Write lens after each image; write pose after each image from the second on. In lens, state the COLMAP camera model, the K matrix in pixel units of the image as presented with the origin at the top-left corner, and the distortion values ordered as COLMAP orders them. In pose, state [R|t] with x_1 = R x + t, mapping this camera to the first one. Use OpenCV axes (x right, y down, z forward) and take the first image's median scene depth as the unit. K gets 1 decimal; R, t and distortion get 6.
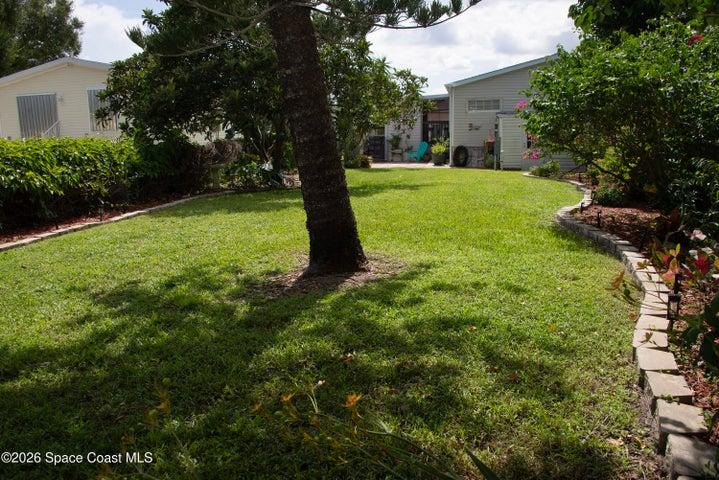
lens RADIAL K [[581.2, 0, 359.5], [0, 581.2, 240.0], [0, 0, 1]] dist [-0.133842, 0.082981]
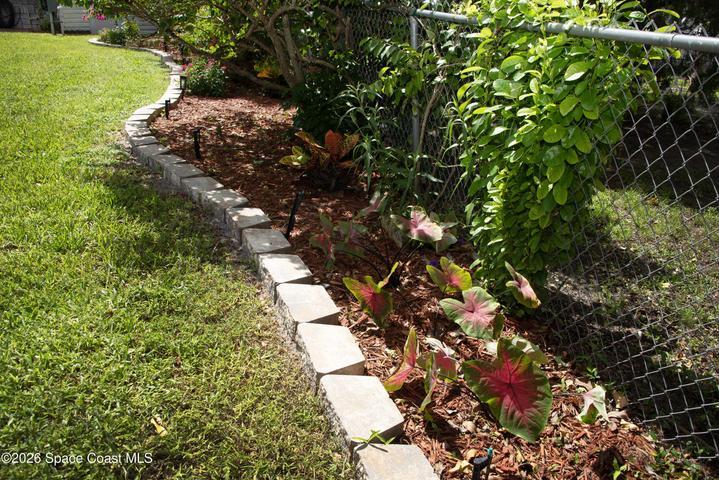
lens RADIAL K [[581.2, 0, 359.5], [0, 581.2, 240.0], [0, 0, 1]] dist [-0.133842, 0.082981]
pose [[0.782353, -0.201325, 0.589400, 0.151533], [0.054510, 0.964818, 0.257205, -0.061839], [-0.620445, -0.169097, 0.765803, 0.352517]]
